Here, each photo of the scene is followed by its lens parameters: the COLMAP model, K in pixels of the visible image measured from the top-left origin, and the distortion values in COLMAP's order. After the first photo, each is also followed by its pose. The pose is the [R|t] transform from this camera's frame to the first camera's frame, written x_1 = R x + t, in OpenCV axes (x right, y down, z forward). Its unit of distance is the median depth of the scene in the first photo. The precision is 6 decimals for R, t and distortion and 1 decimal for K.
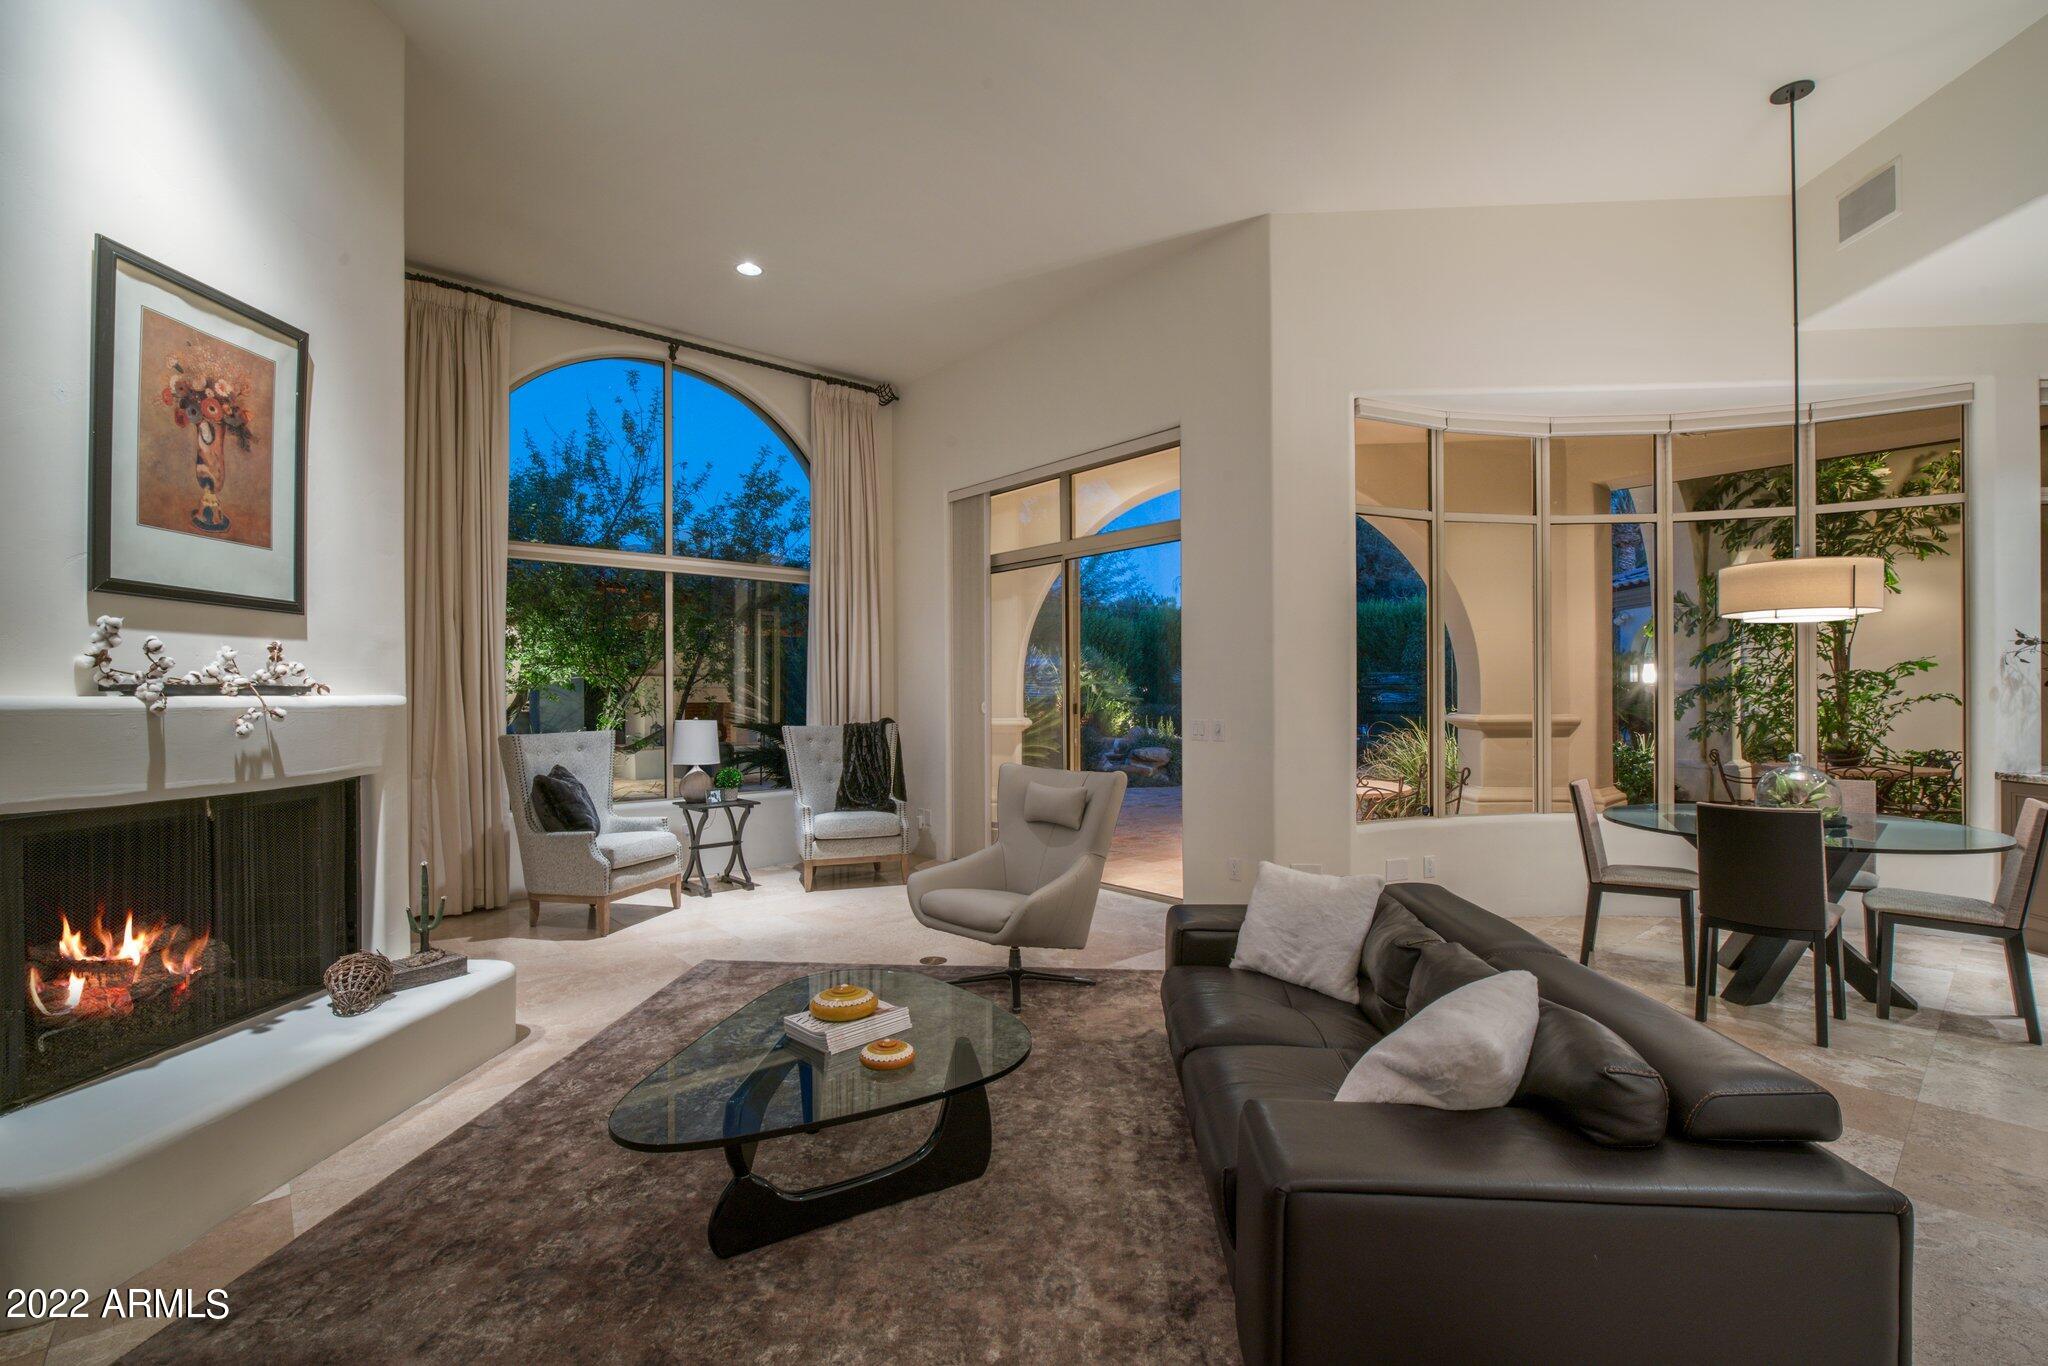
lens RADIAL K [[889.9, 0, 1020.7], [0, 889.9, 691.1], [0, 0, 1]] dist [-0.015055, 0.000235]
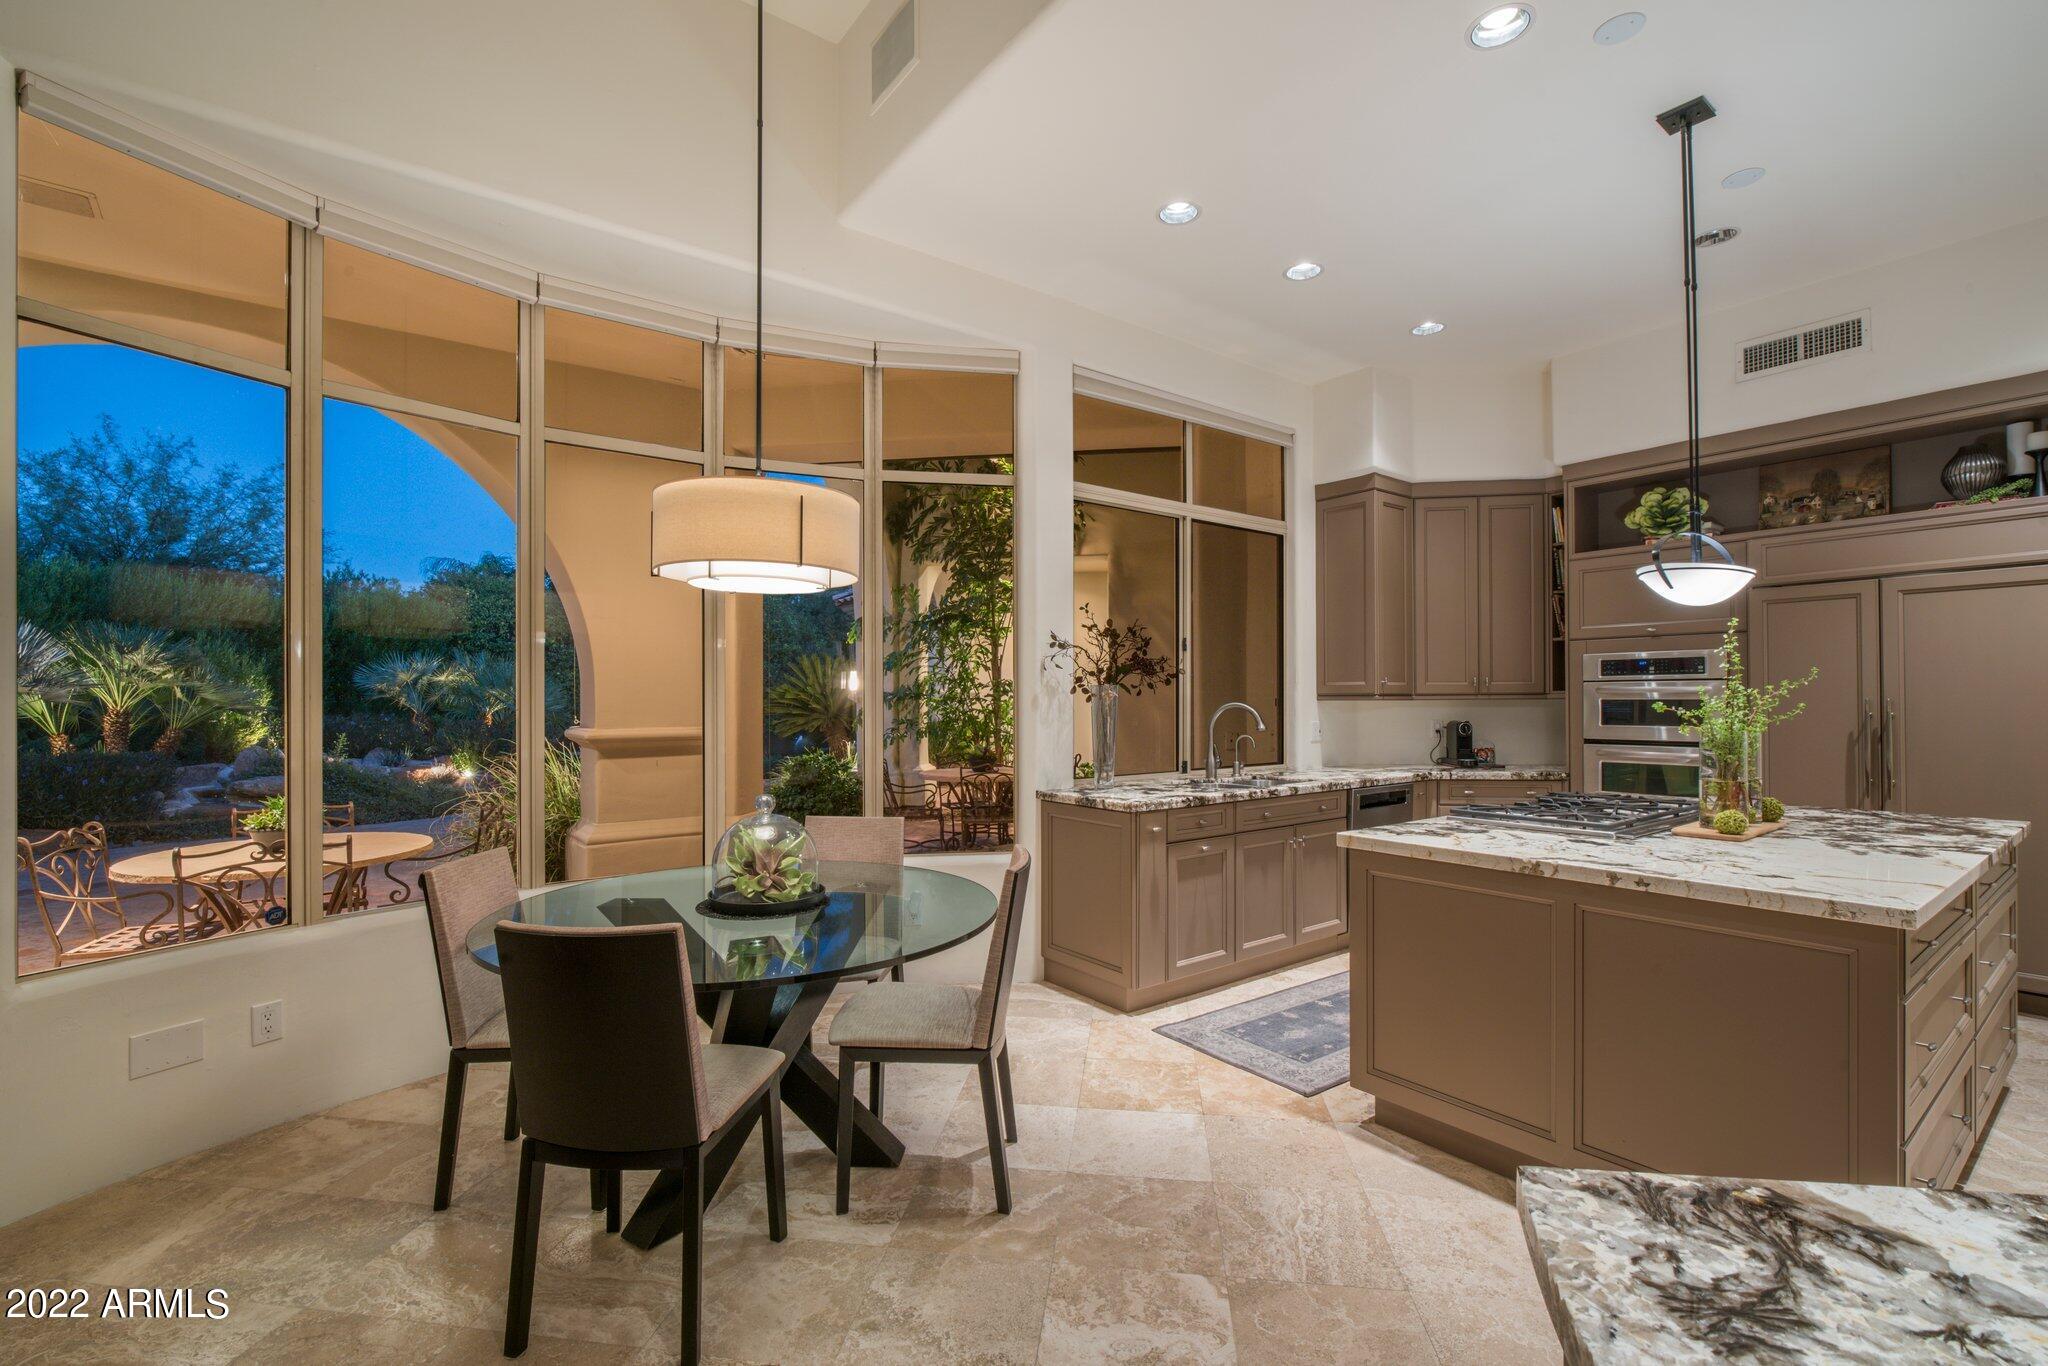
lens RADIAL K [[889.9, 0, 1020.7], [0, 889.9, 691.1], [0, 0, 1]] dist [-0.015055, 0.000235]
pose [[0.748625, 0.007582, 0.662951, 0.497756], [-0.002748, 0.999961, -0.008334, -0.001108], [-0.662988, 0.004417, 0.748617, 0.327262]]
